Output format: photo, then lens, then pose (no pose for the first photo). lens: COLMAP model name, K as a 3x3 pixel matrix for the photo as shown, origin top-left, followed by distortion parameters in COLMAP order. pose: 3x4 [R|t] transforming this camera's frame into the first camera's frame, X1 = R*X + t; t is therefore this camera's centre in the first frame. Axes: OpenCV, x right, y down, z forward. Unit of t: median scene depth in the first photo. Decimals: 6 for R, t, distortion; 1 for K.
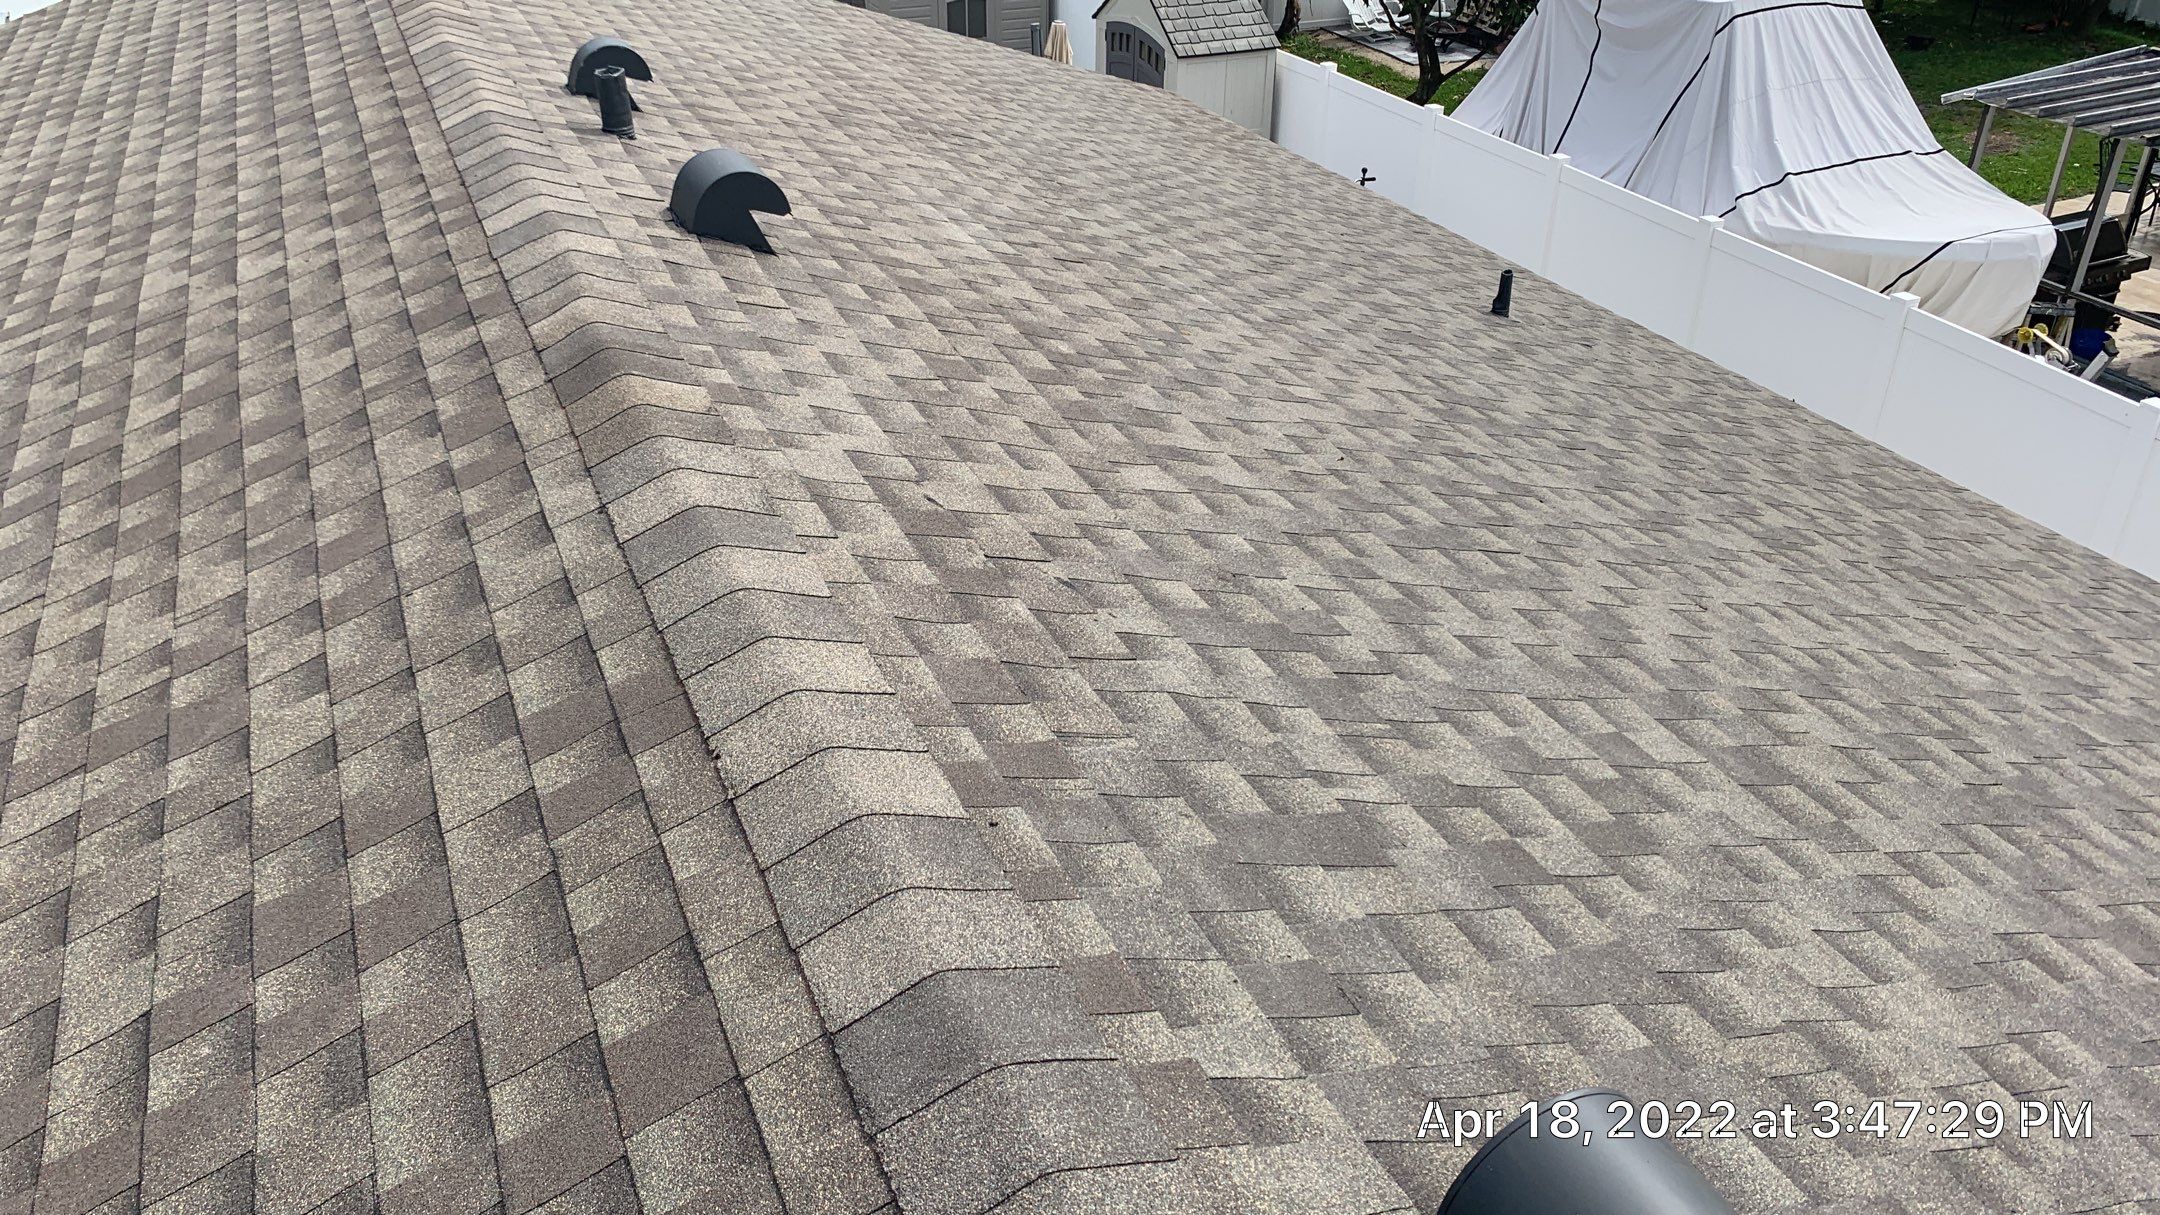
lens RADIAL K [[1720.6, 0, 1084.6], [0, 1720.6, 608.4], [0, 0, 1]] dist [0.017932, 0.028785]
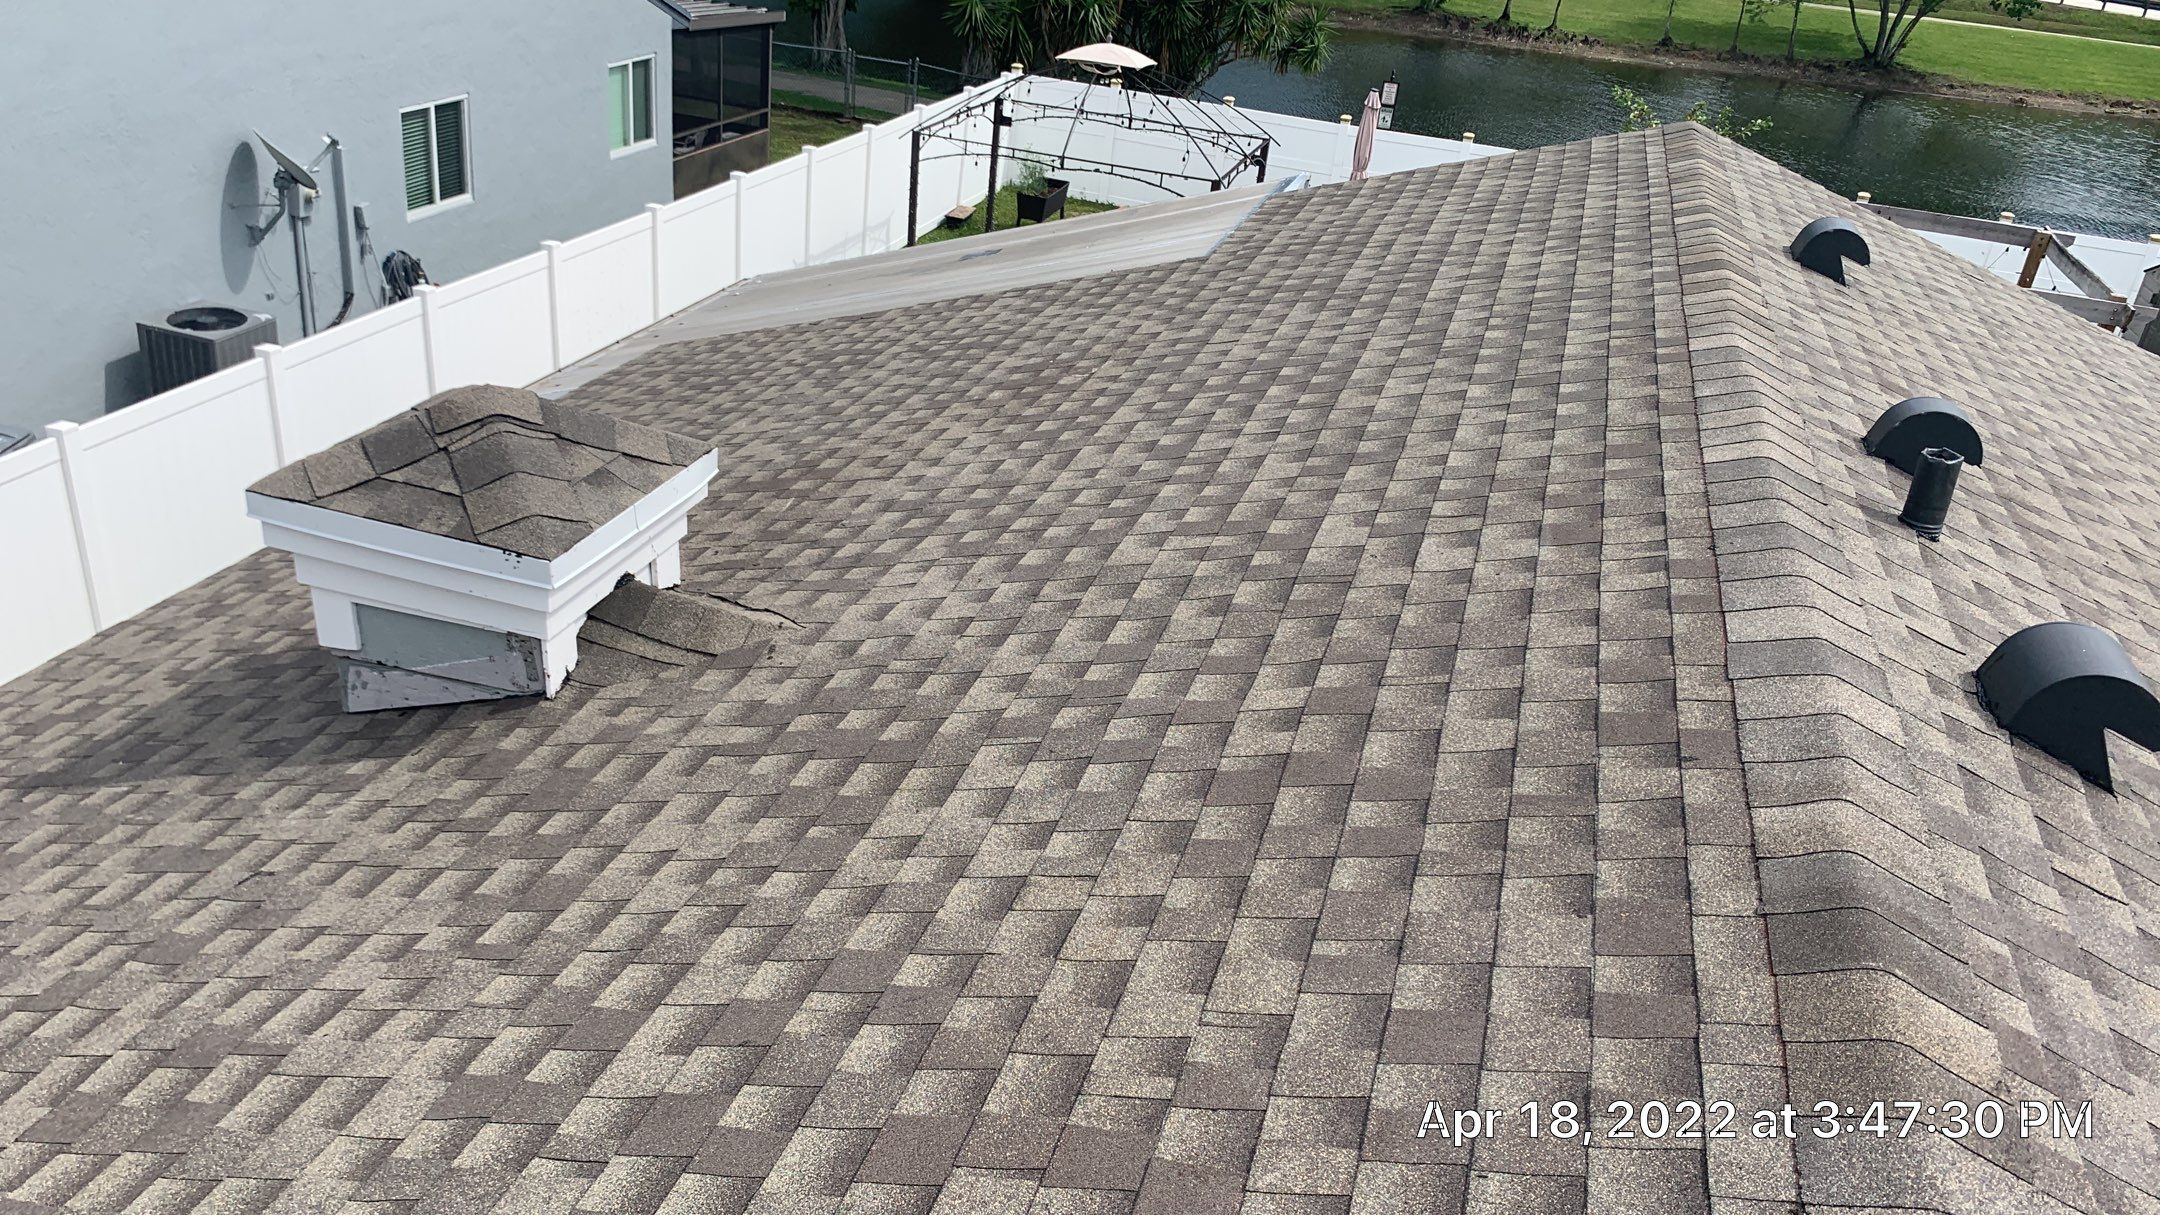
lens RADIAL K [[1720.6, 0, 1063.5], [0, 1720.6, 612.6], [0, 0, 1]] dist [0.017932, 0.028785]
pose [[0.770218, 0.355621, -0.529432, -0.162454], [-0.406898, 0.913221, 0.021457, -0.116942], [0.491120, 0.198898, 0.848081, 0.186151]]
